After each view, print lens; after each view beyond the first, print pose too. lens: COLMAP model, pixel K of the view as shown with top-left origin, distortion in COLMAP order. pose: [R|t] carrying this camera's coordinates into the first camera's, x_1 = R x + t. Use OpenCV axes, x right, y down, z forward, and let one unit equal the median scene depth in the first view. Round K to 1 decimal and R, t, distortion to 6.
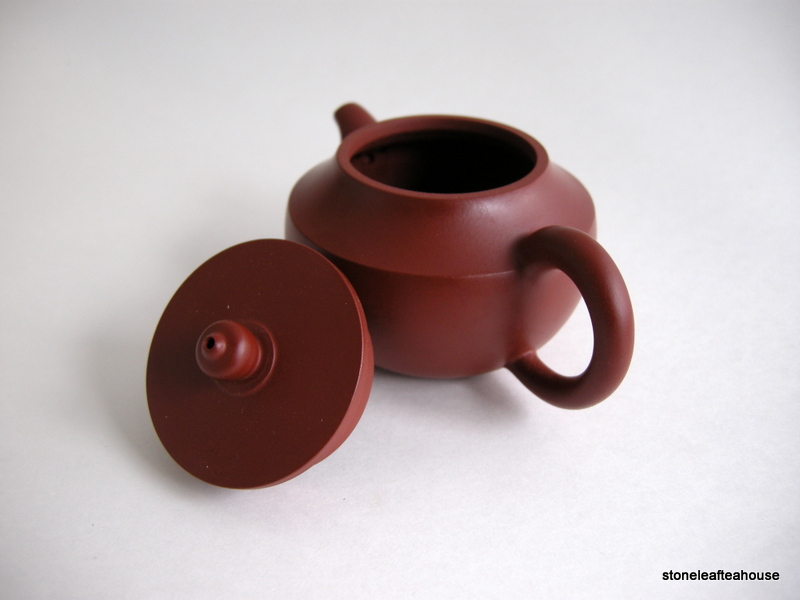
lens RADIAL K [[846.8, 0, 404.1], [0, 846.8, 298.9], [0, 0, 1]] dist [-0.136330, 0.000000]
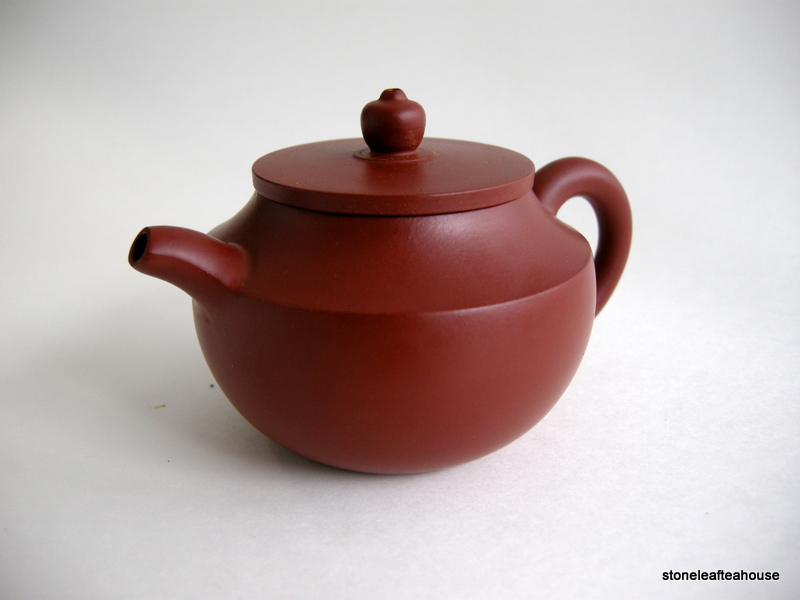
lens RADIAL K [[846.8, 0, 393.4], [0, 846.8, 304.2], [0, 0, 1]] dist [-0.136330, 0.000000]
pose [[0.994258, 0.040704, -0.098966, 0.080635], [-0.059833, 0.978217, -0.198775, 0.177891], [0.088720, 0.203556, 0.975035, 0.178827]]
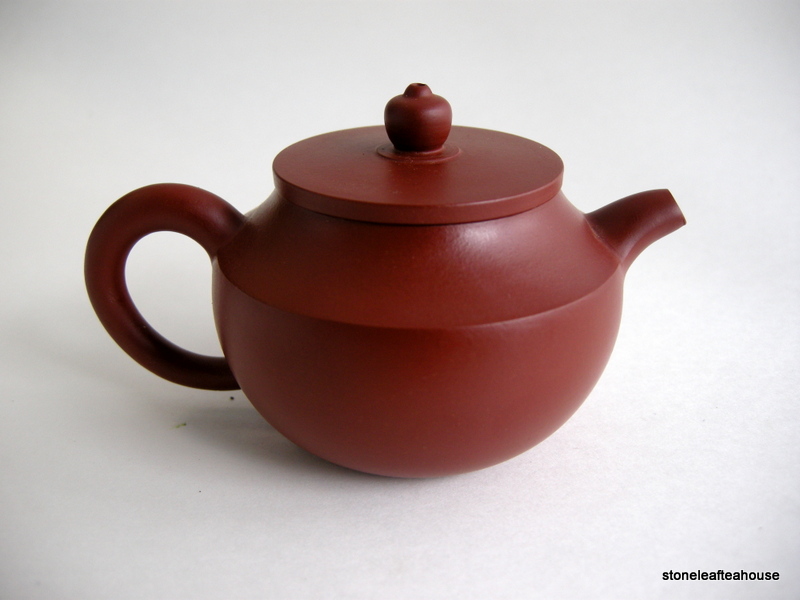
lens RADIAL K [[846.8, 0, 405.6], [0, 846.8, 299.7], [0, 0, 1]] dist [-0.136330, 0.000000]
pose [[0.998730, 0.015141, -0.048051, 0.007861], [-0.021571, 0.990439, -0.136254, 0.098401], [0.045529, 0.137118, 0.989508, 0.203367]]
